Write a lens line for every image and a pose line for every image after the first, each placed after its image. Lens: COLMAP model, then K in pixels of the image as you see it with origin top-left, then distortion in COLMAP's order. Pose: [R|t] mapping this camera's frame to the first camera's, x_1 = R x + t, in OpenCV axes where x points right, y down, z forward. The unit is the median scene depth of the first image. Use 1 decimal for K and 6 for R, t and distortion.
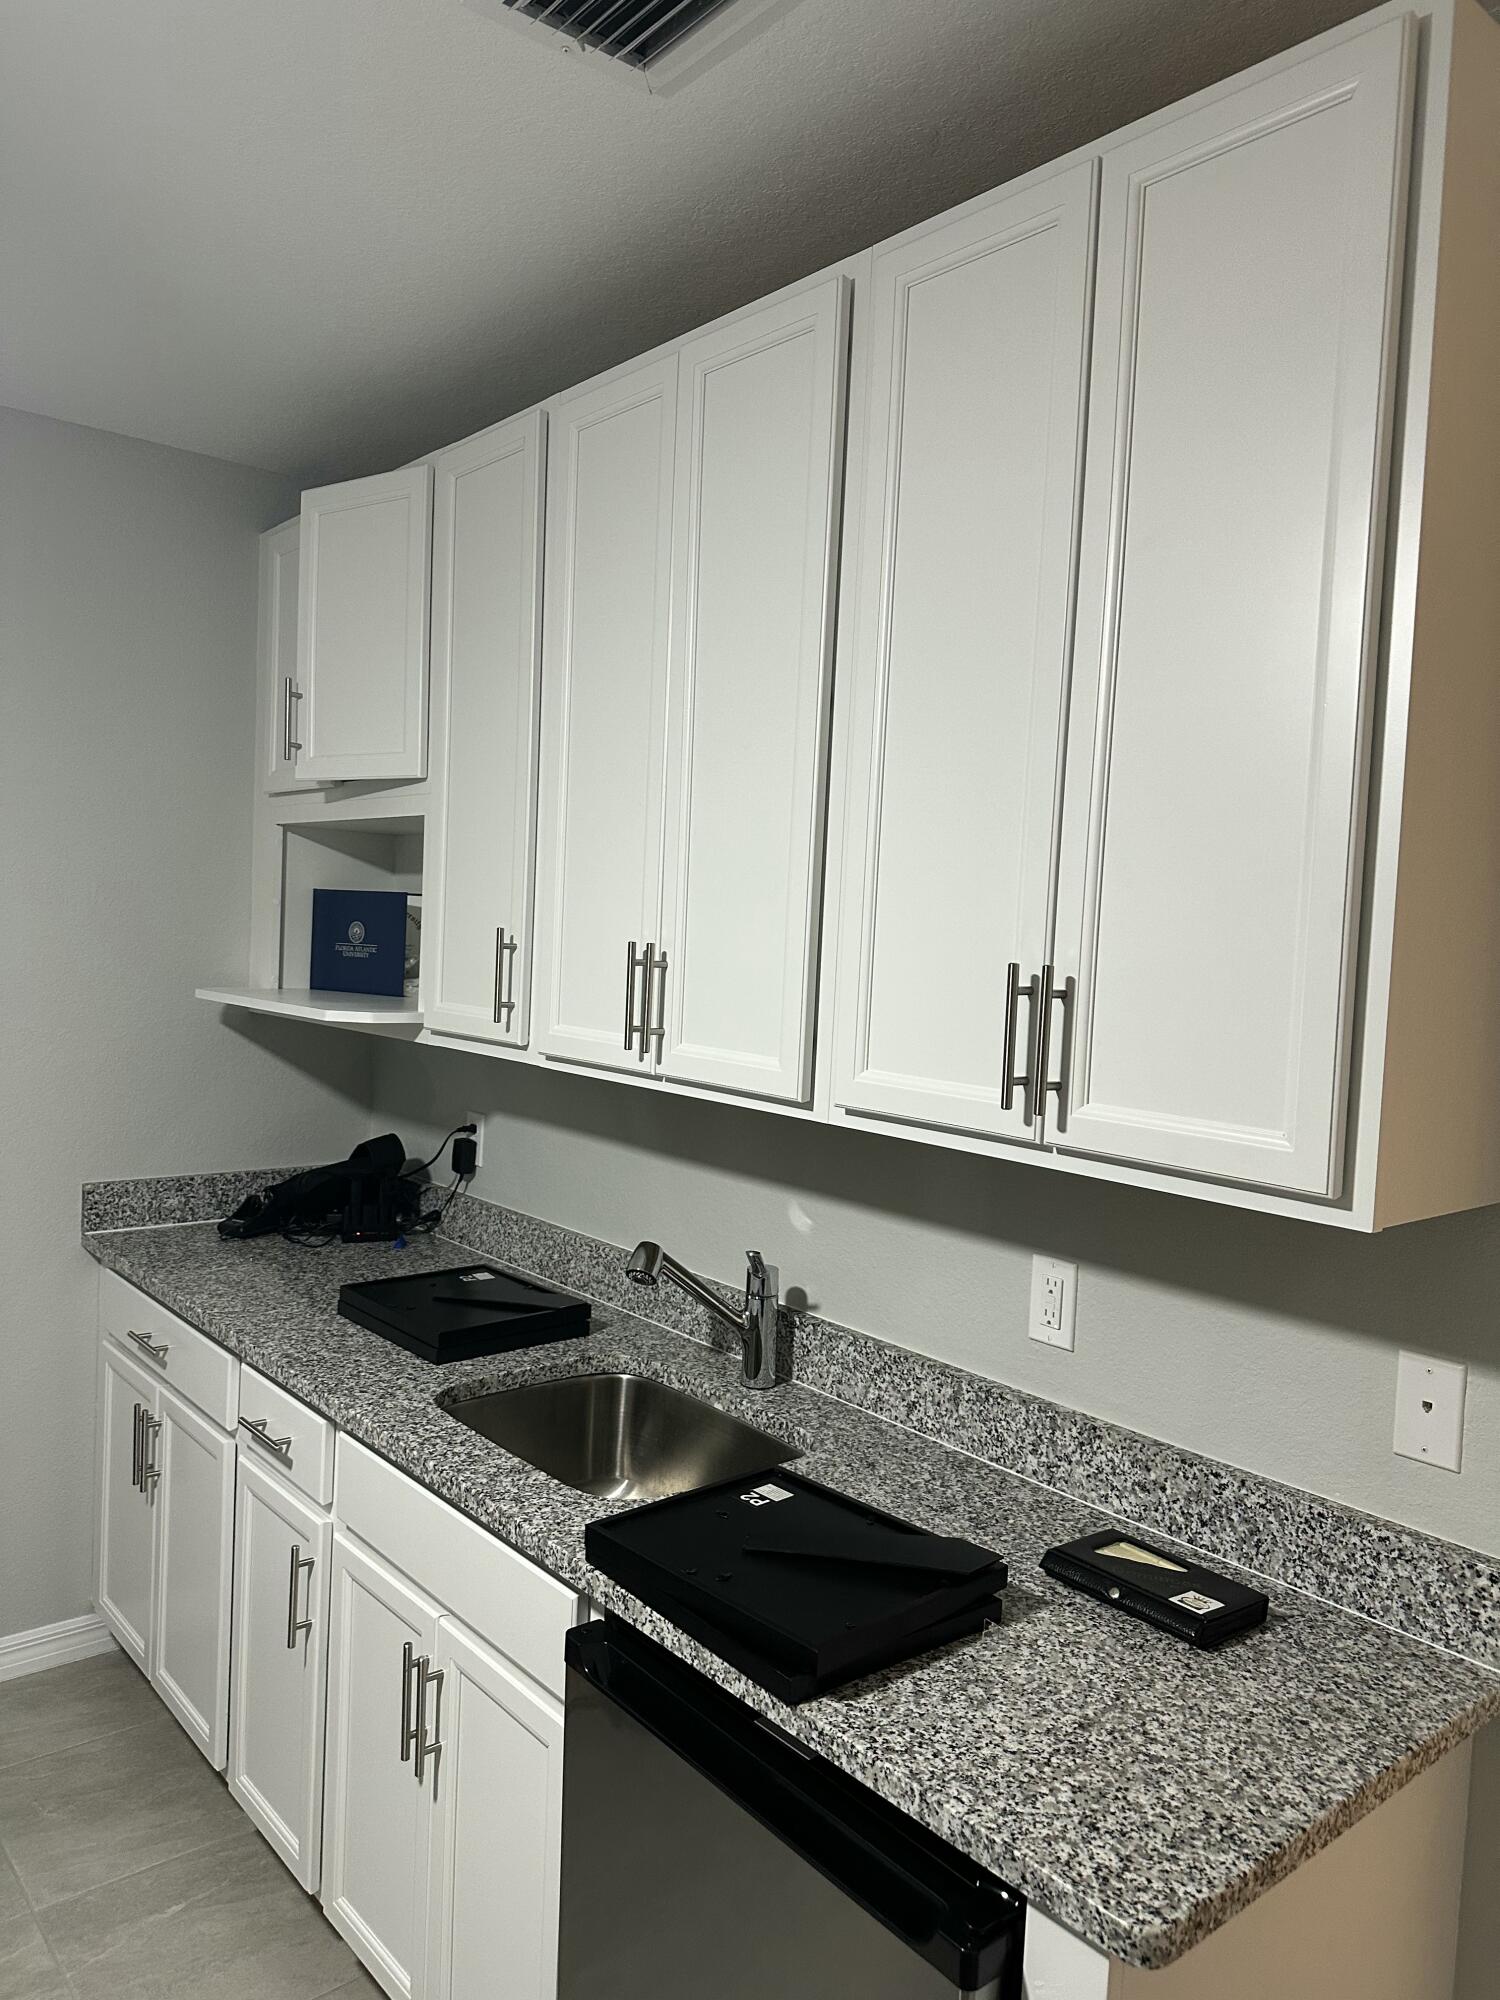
lens RADIAL K [[1433.6, 0, 754.1], [0, 1433.6, 989.9], [0, 0, 1]] dist [0.029727, -0.027812]
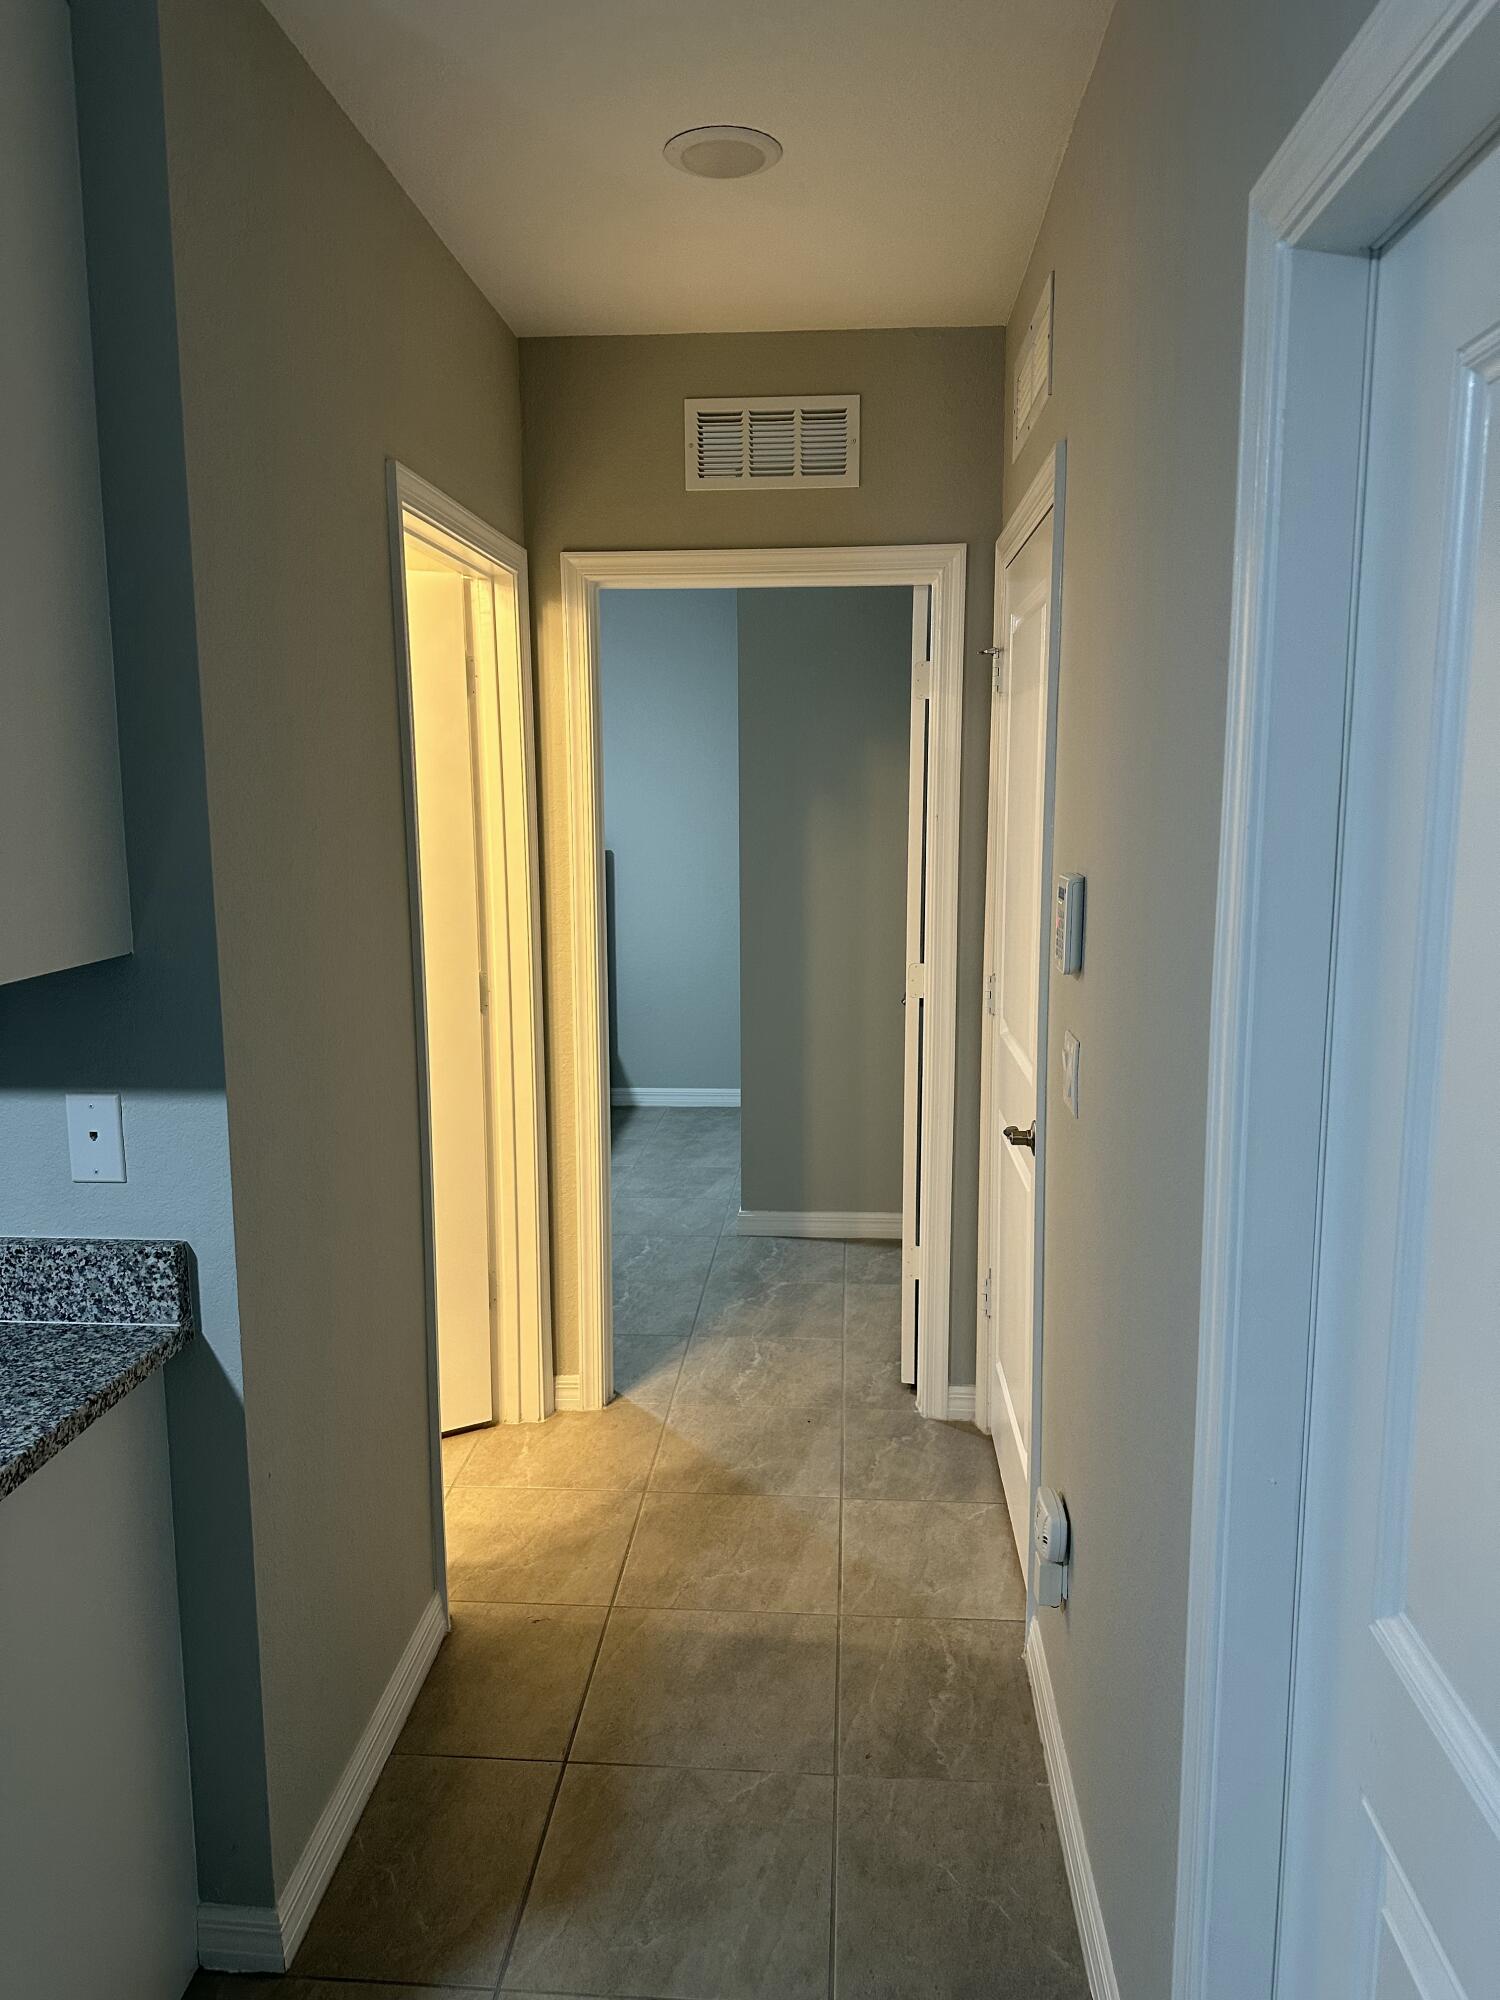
lens RADIAL K [[1433.6, 0, 746.8], [0, 1433.6, 1001.8], [0, 0, 1]] dist [0.029727, -0.027812]
pose [[0.713020, -0.159252, 0.682818, 0.060293], [0.071470, 0.985299, 0.155168, 0.036044], [-0.697491, -0.061837, 0.713920, -0.214105]]
